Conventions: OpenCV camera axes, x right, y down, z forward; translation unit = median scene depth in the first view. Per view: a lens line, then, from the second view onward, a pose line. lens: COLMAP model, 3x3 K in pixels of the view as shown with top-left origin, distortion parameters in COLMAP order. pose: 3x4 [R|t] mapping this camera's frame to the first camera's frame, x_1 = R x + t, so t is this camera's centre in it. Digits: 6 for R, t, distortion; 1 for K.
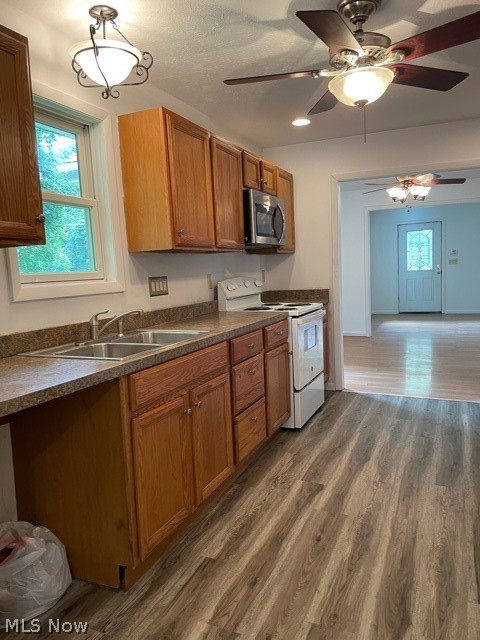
lens RADIAL K [[480.8, 0, 239.8], [0, 480.8, 320.4], [0, 0, 1]] dist [0.002674, 0.000577]
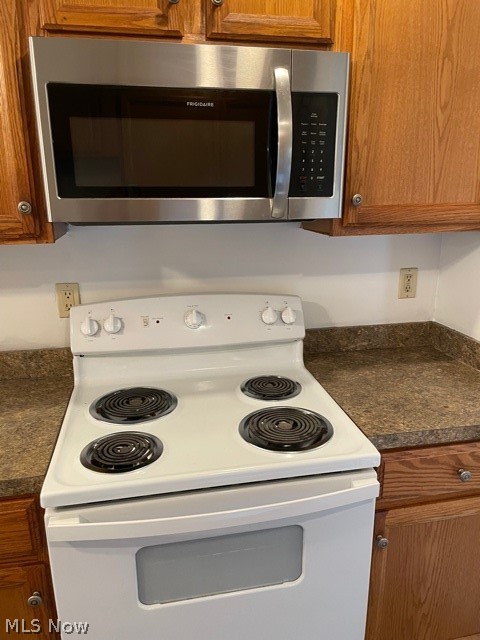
lens RADIAL K [[480.8, 0, 240.0], [0, 480.8, 319.8], [0, 0, 1]] dist [0.002674, 0.000577]
pose [[0.580917, 0.251315, -0.774194, 0.327693], [-0.112398, 0.966797, 0.229499, -0.166209], [0.806165, -0.046302, 0.589876, 0.818120]]
